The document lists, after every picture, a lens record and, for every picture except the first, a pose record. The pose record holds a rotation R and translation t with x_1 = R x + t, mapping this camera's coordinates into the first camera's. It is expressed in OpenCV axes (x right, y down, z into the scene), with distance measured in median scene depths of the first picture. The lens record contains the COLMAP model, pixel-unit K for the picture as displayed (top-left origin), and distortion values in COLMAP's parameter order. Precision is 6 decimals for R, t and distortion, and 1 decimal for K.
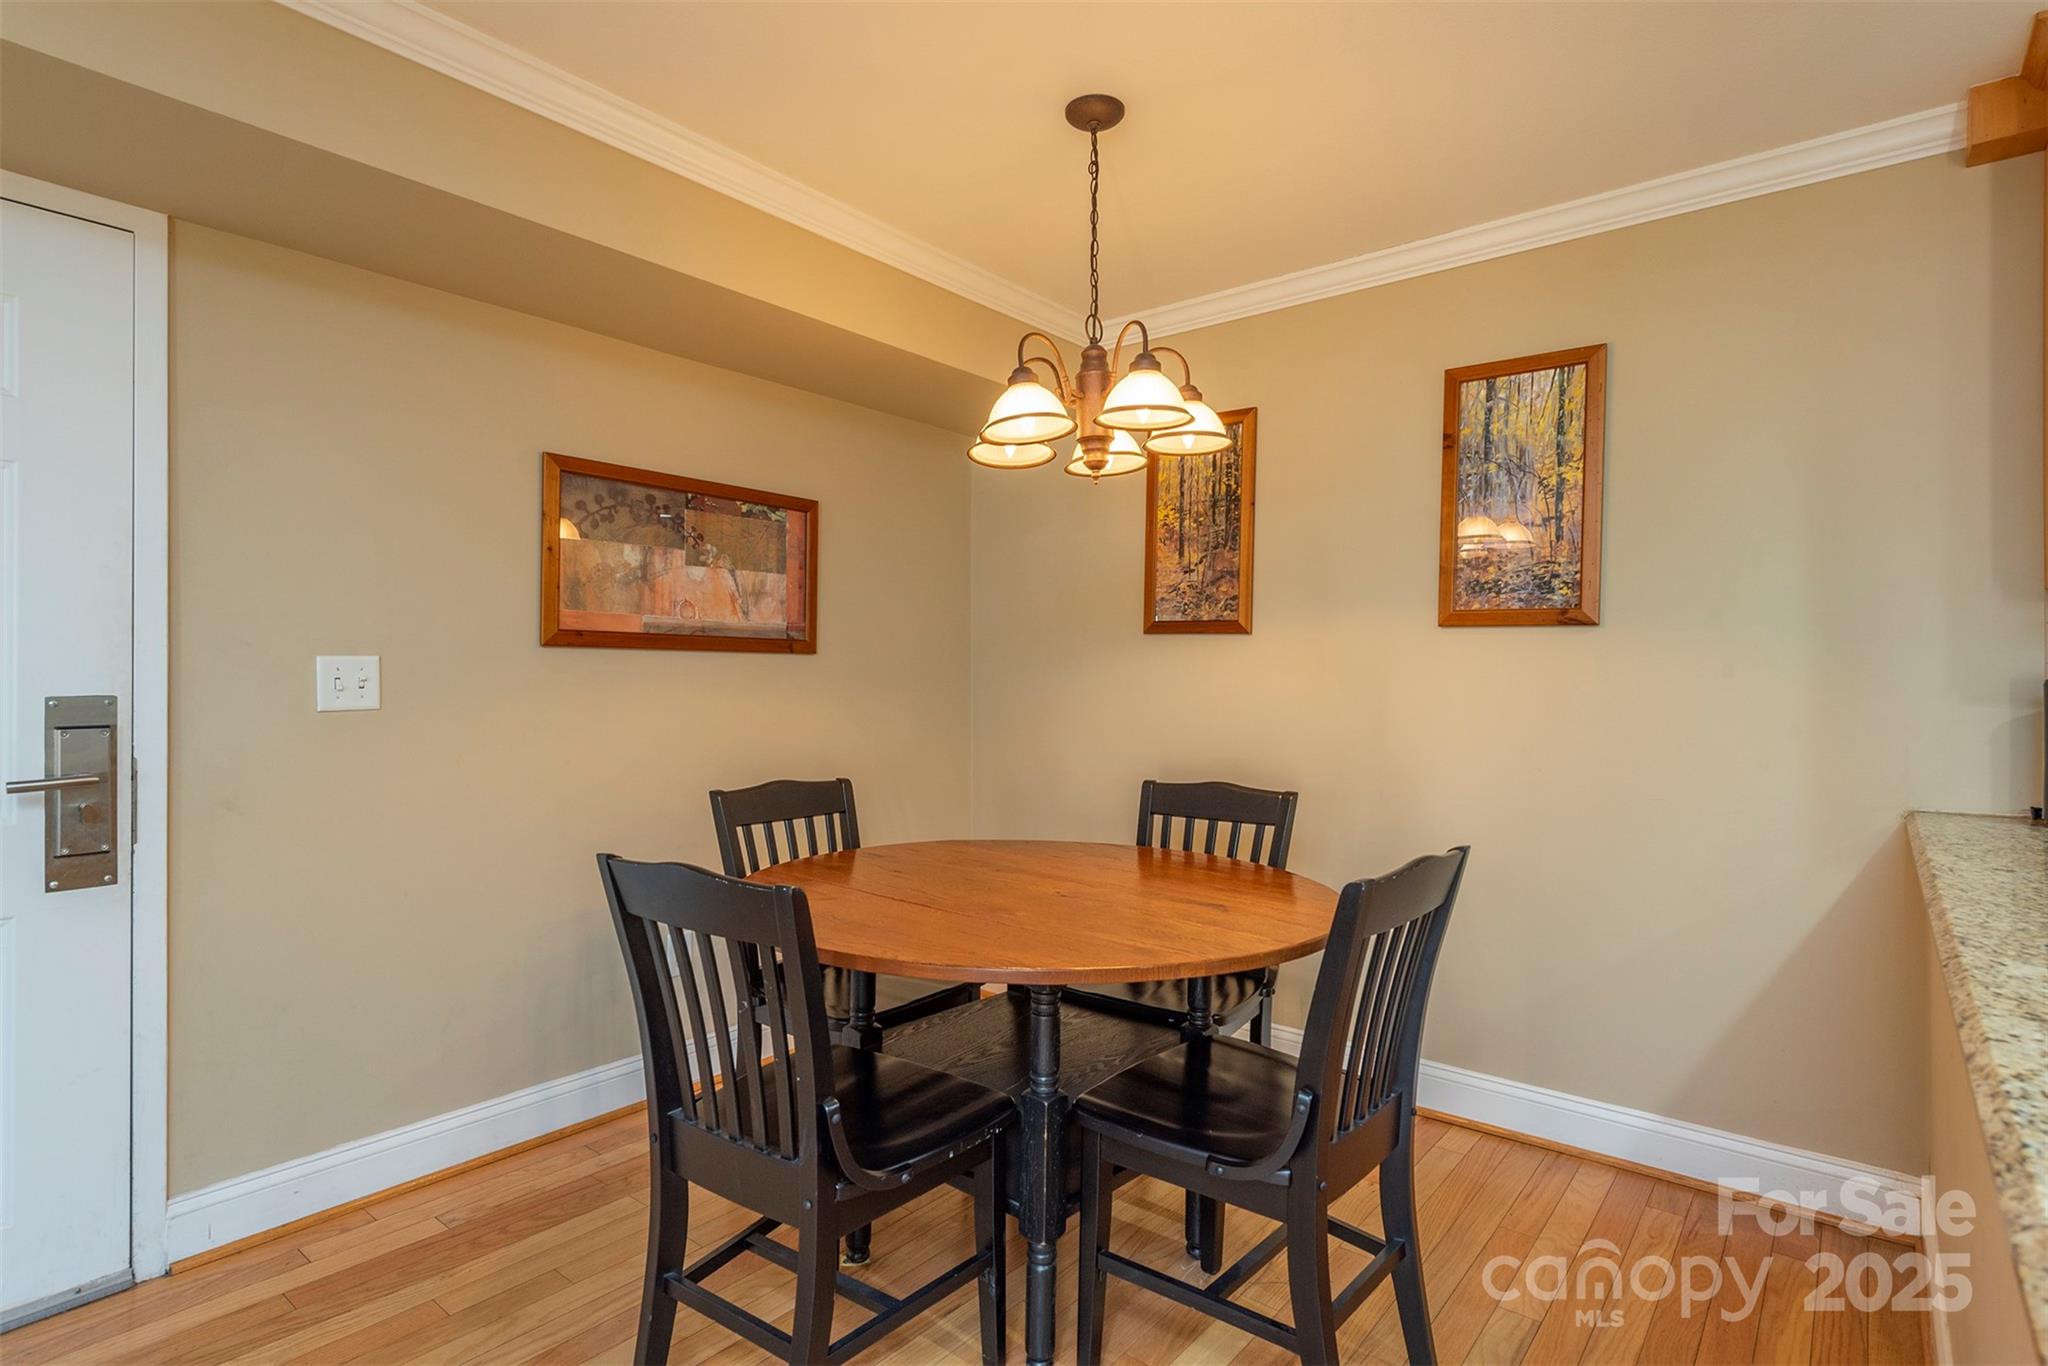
lens RADIAL K [[1040.0, 0, 1023.6], [0, 1040.0, 671.4], [0, 0, 1]] dist [0.021959, -0.012825]
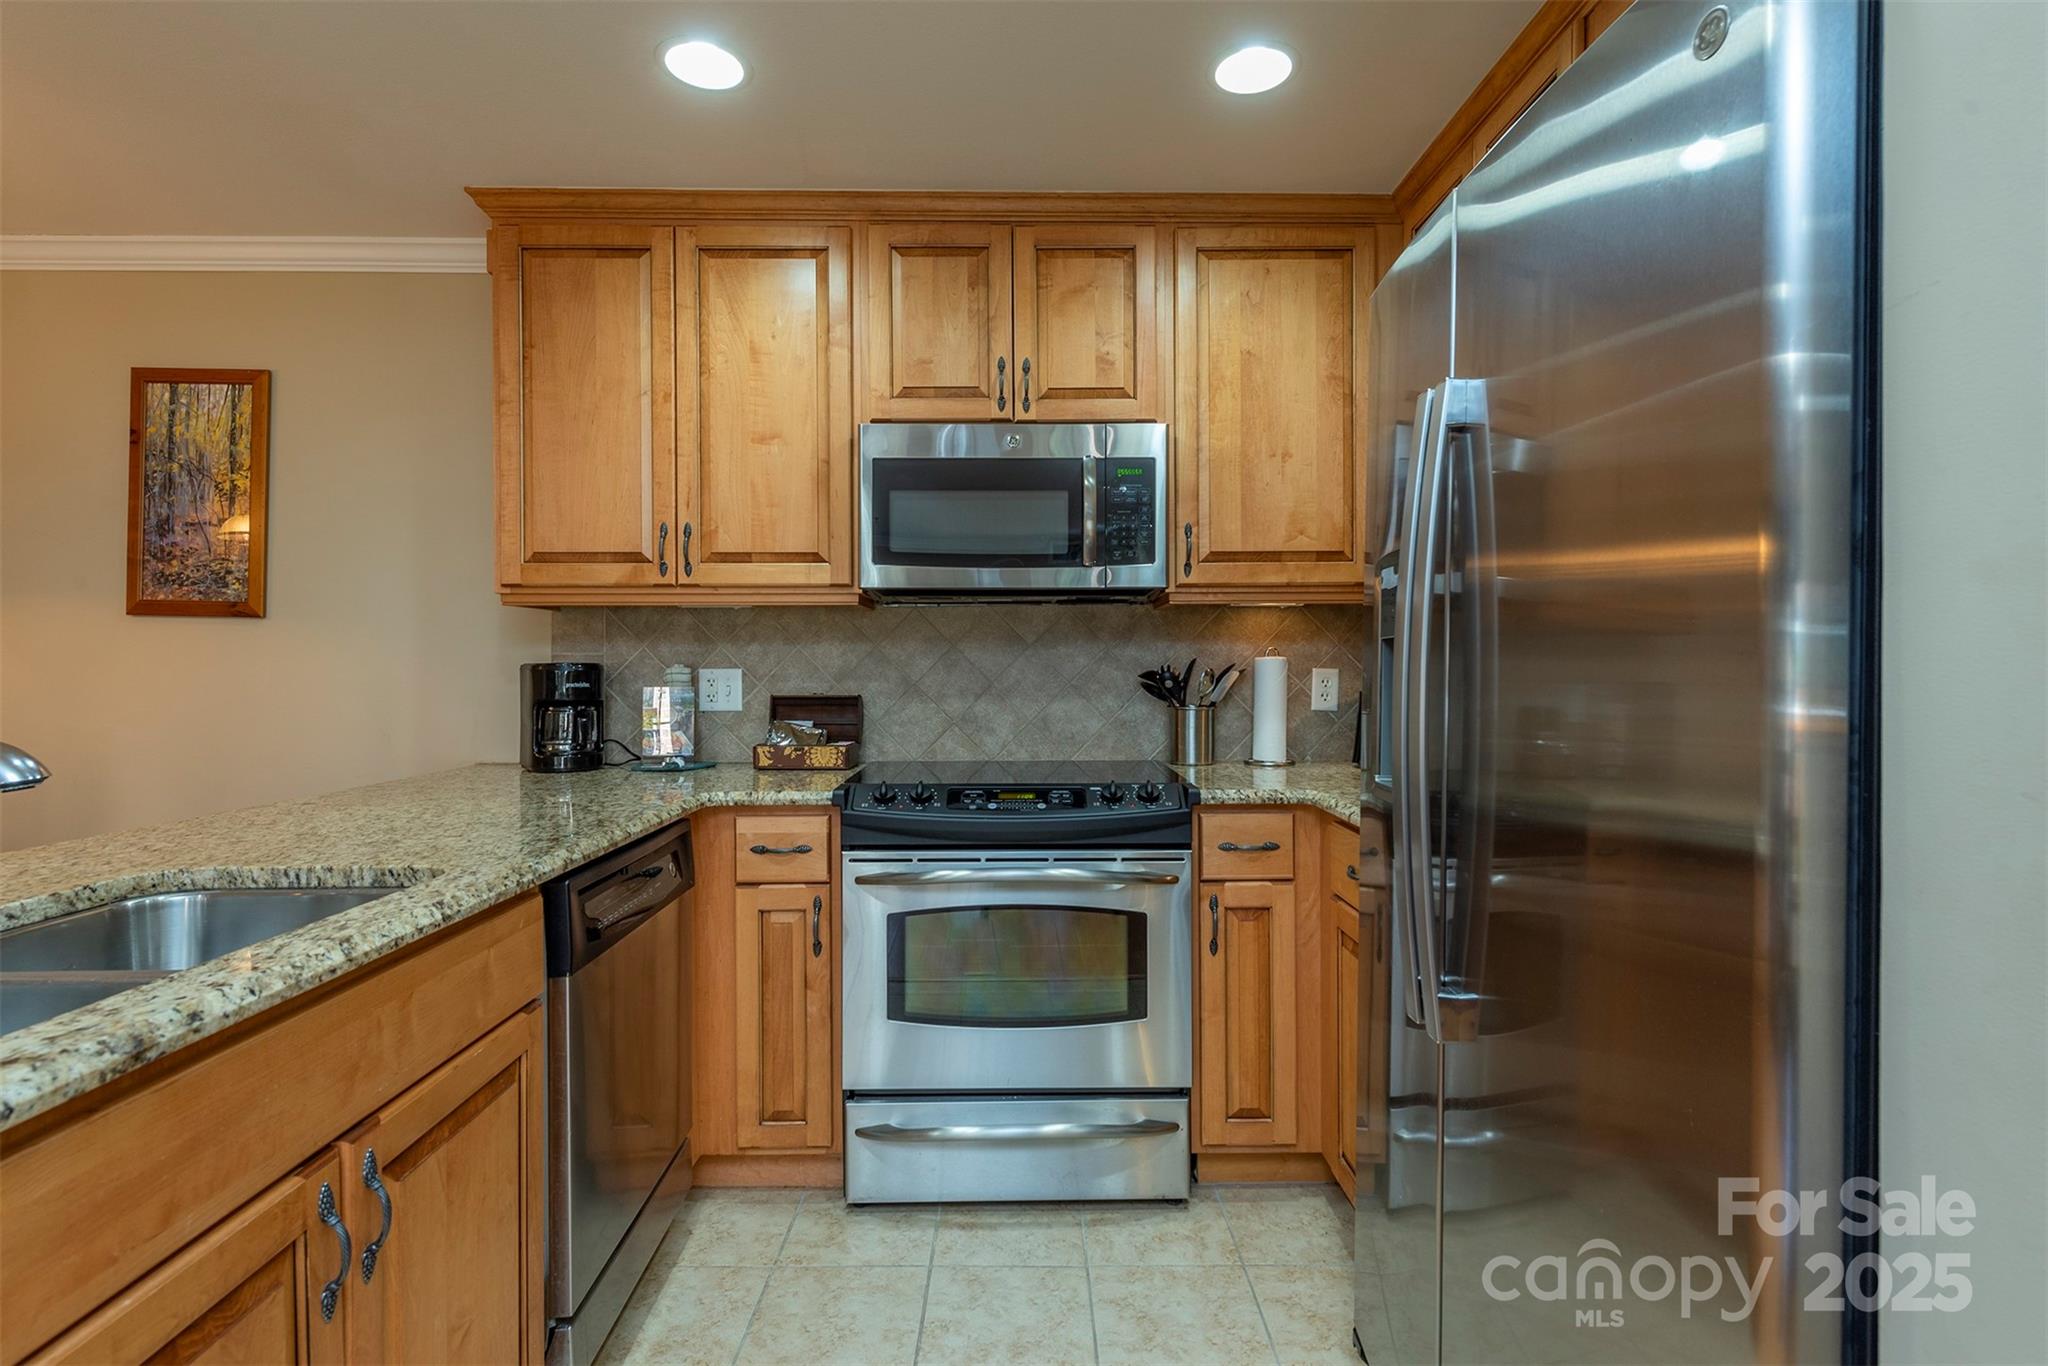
lens RADIAL K [[988.3, 0, 1027.8], [0, 988.3, 670.8], [0, 0, 1]] dist [0.018140, -0.012435]
pose [[0.769412, -0.005338, 0.638731, 0.468855], [-0.001558, 0.999946, 0.010233, 0.000862], [-0.638751, -0.008869, 0.769362, -0.338087]]
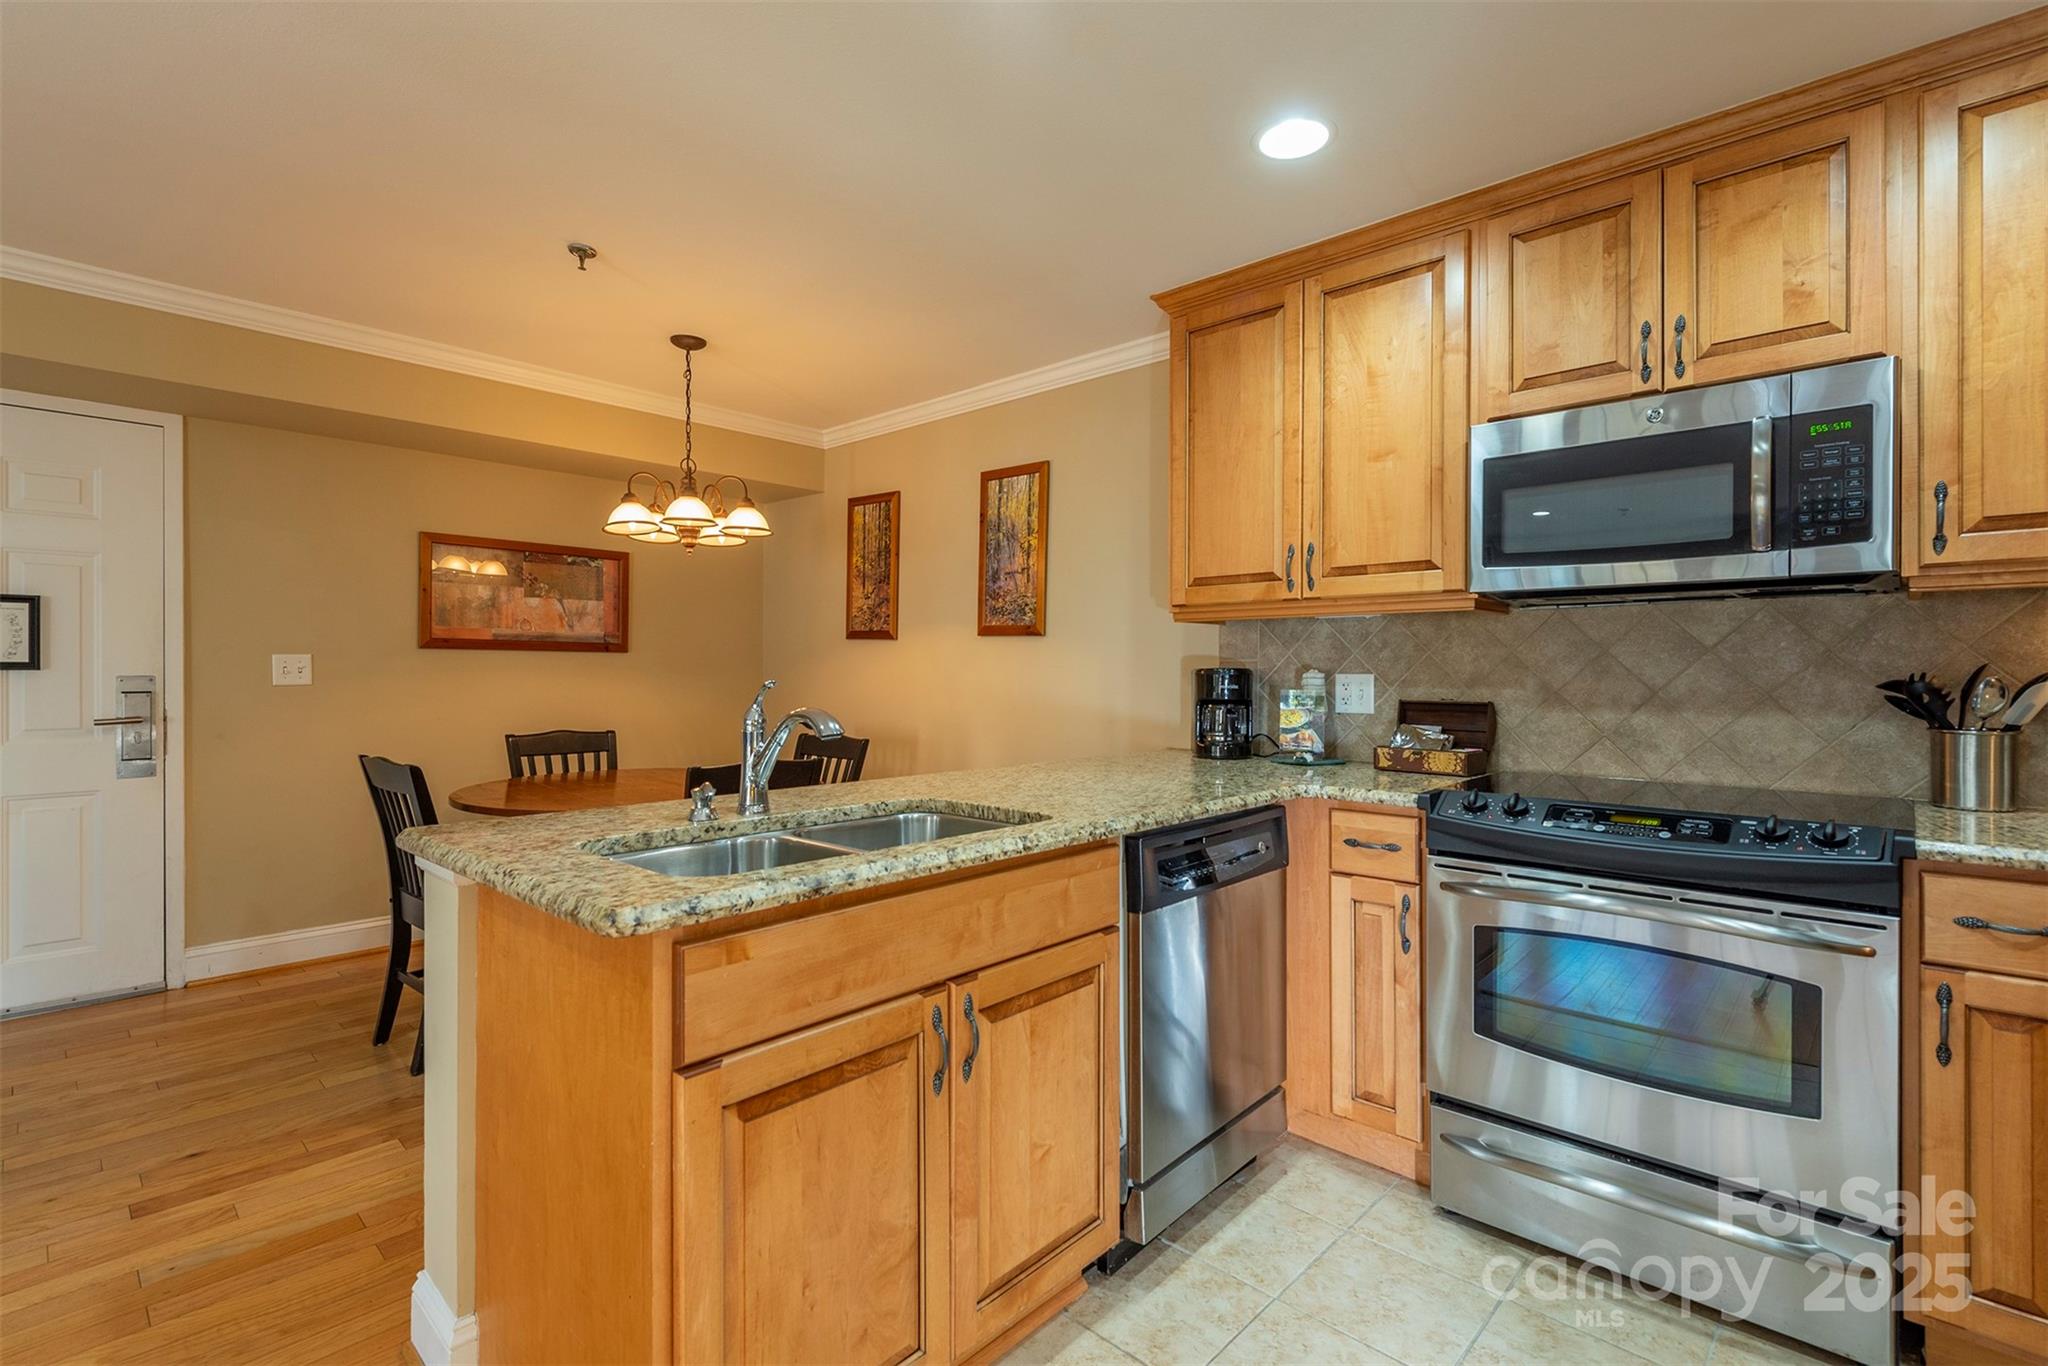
lens RADIAL K [[941.3, 0, 1025.2], [0, 941.3, 672.1], [0, 0, 1]] dist [0.014275, -0.009798]
pose [[0.997524, 0.002567, -0.070283, 0.586448], [-0.002035, 0.999969, 0.007631, 0.000509], [0.070300, -0.007469, 0.997498, -0.419632]]
